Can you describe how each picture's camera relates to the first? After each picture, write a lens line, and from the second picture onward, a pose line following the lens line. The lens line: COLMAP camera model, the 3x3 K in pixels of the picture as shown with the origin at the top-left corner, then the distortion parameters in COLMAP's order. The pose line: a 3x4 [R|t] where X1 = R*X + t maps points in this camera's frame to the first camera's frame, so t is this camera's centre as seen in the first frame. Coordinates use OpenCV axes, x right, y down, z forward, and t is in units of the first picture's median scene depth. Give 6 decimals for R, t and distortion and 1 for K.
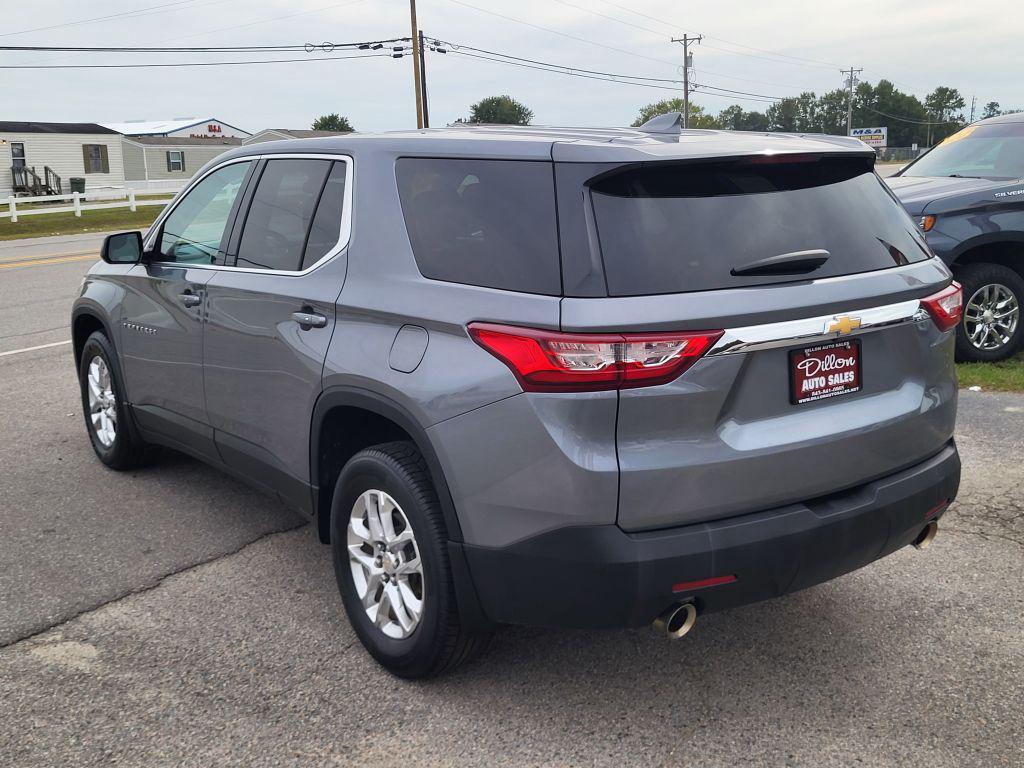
lens RADIAL K [[1215.3, 0, 553.2], [0, 1215.3, 380.9], [0, 0, 1]] dist [0.034434, 0.000000]
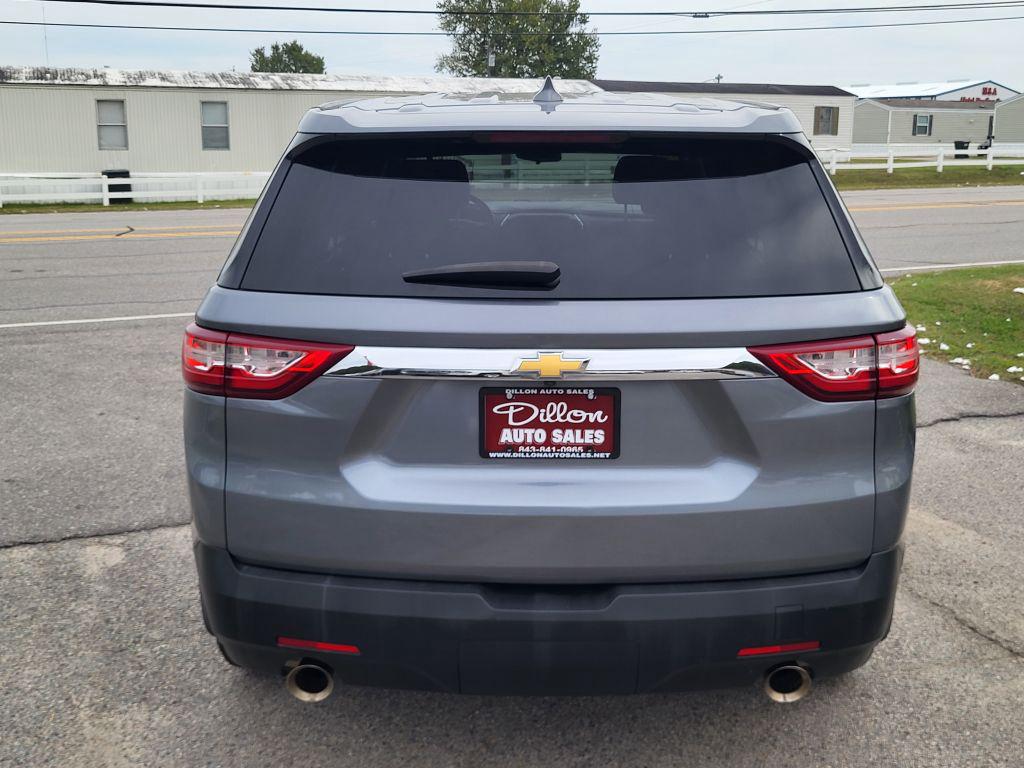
lens RADIAL K [[1215.3, 0, 489.4], [0, 1215.3, 360.1], [0, 0, 1]] dist [0.034434, 0.000000]
pose [[0.787595, 0.145202, -0.598841, 0.640346], [-0.137226, 0.988765, 0.059267, -0.086178], [0.600719, 0.035498, 0.798672, 0.371179]]
